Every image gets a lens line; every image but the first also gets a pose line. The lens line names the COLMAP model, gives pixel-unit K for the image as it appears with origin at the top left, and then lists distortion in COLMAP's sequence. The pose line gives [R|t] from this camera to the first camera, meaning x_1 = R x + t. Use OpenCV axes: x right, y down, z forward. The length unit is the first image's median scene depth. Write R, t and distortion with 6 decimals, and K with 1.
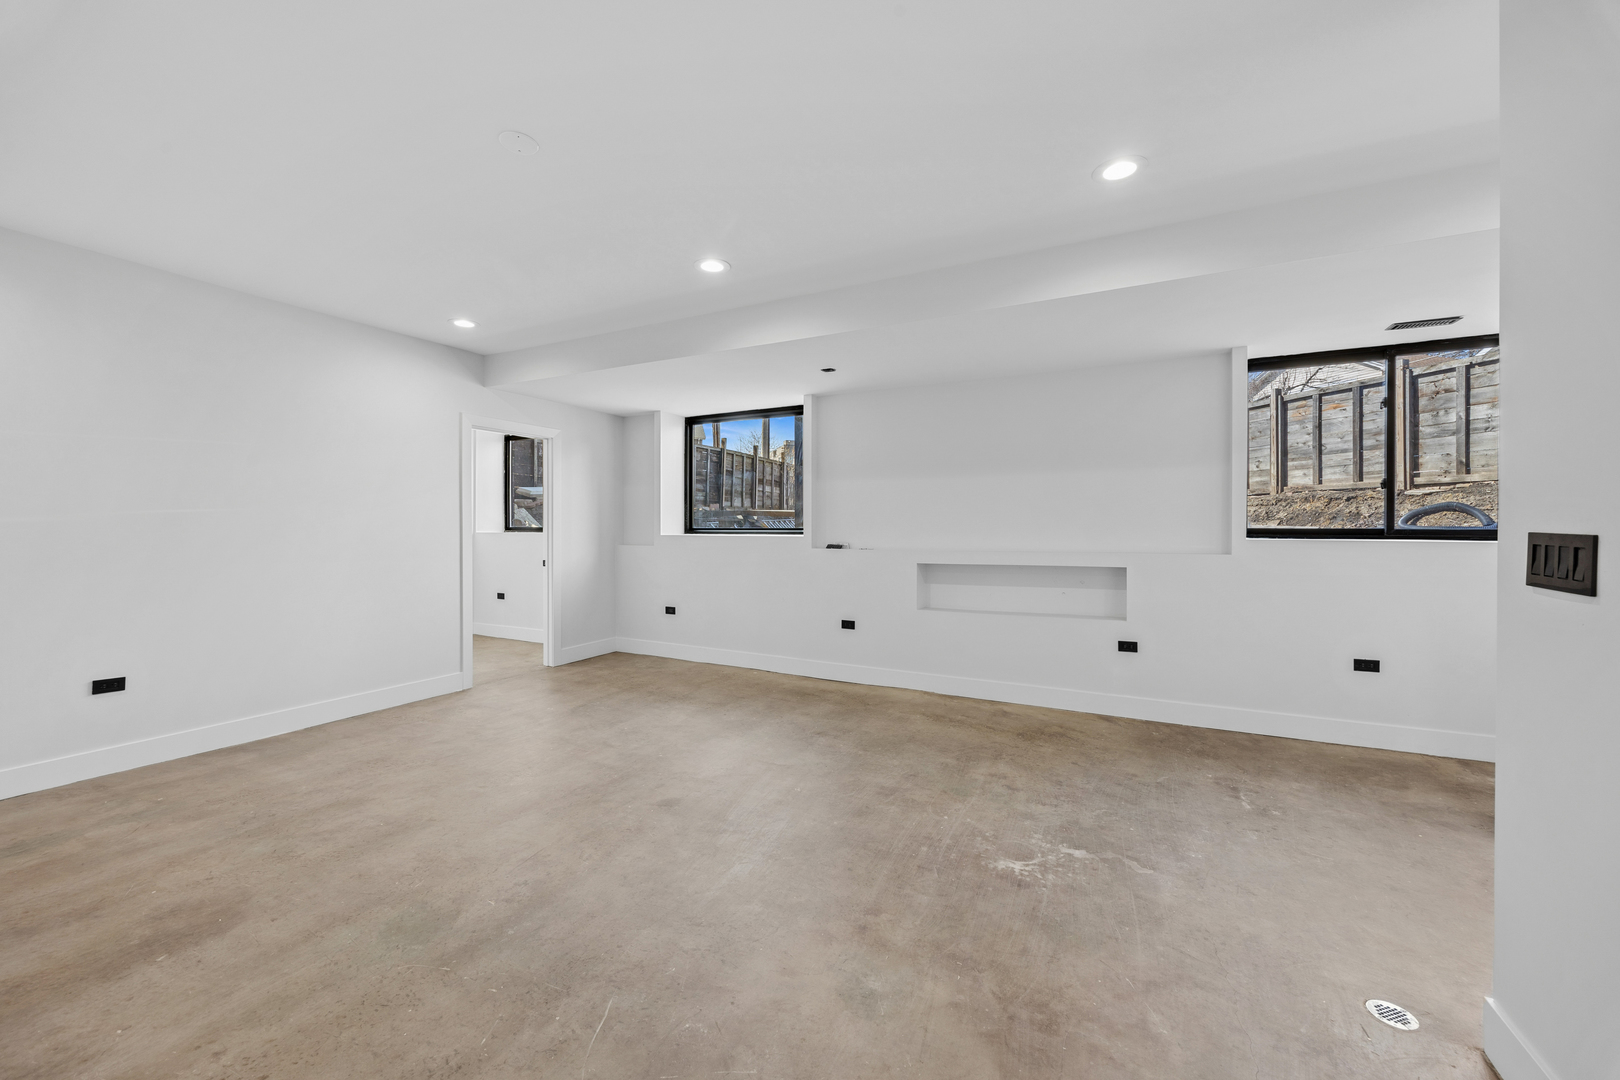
lens RADIAL K [[632.9, 0, 805.2], [0, 632.9, 527.8], [0, 0, 1]] dist [0.015690, -0.000315]
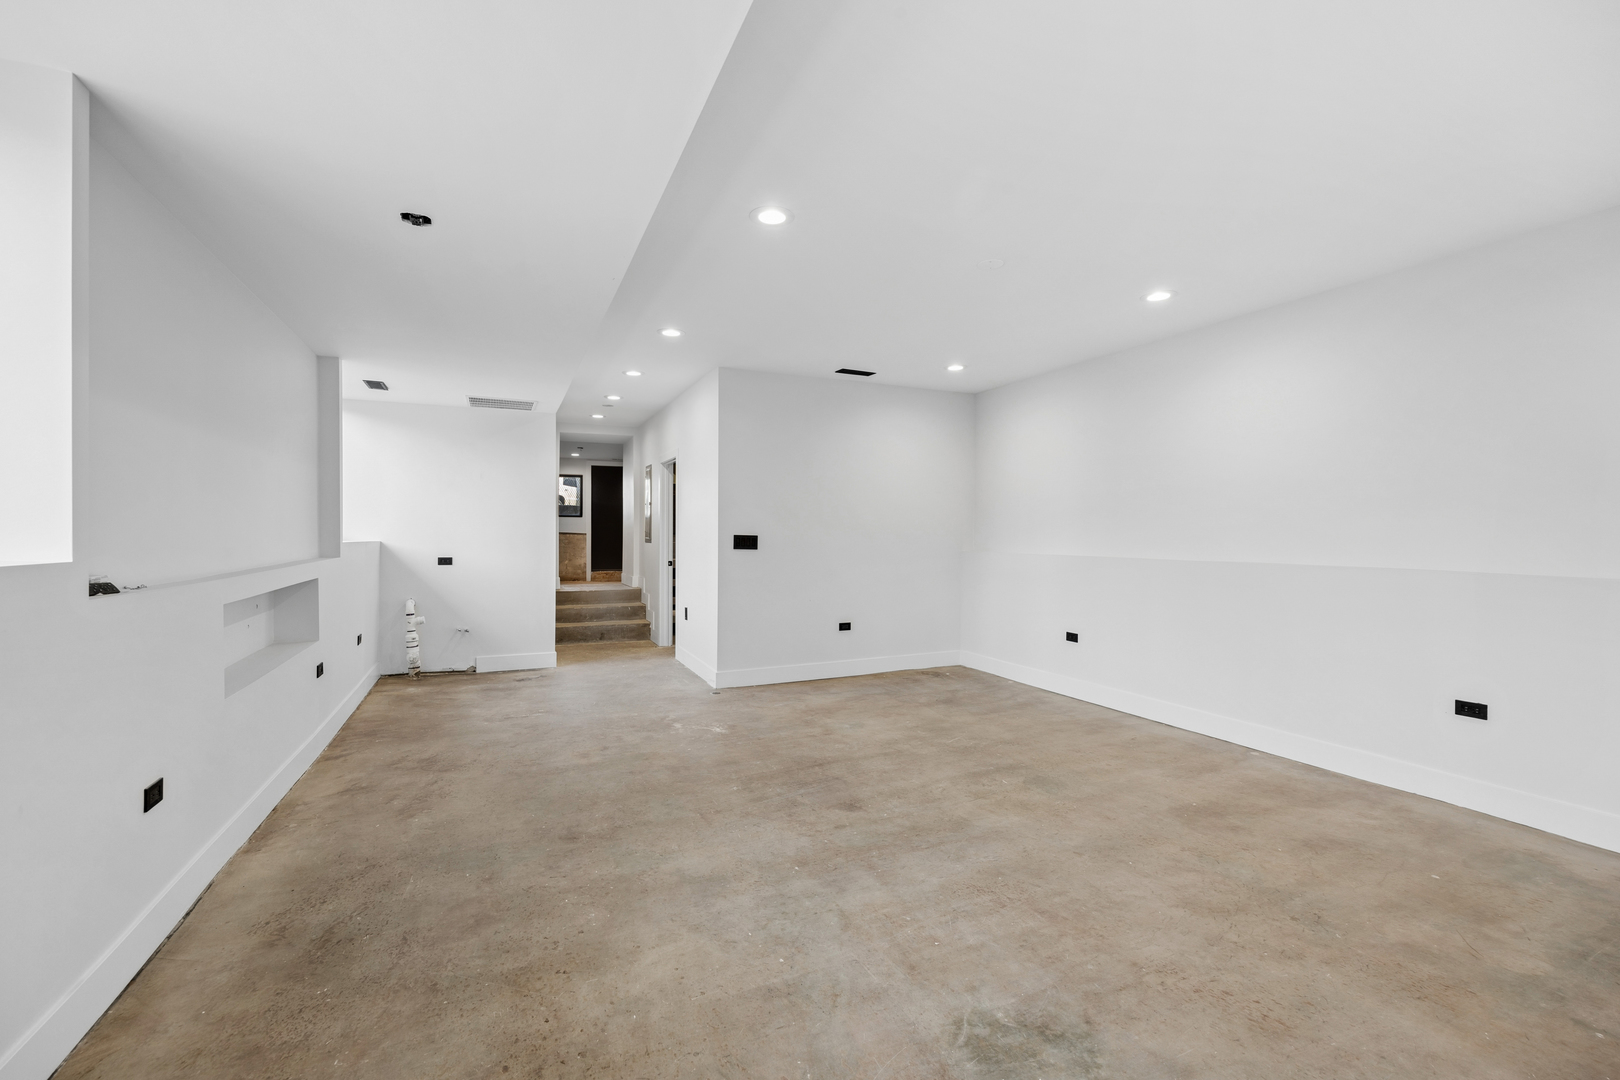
lens RADIAL K [[697.1, 0, 810.0], [0, 697.1, 540.0], [0, 0, 1]] dist [-0.001011, -0.000185]
pose [[-0.785843, -0.012138, 0.618307, -0.810867], [-0.007683, 0.999922, 0.009865, -0.002386], [-0.618378, 0.003002, -0.785875, 1.833090]]
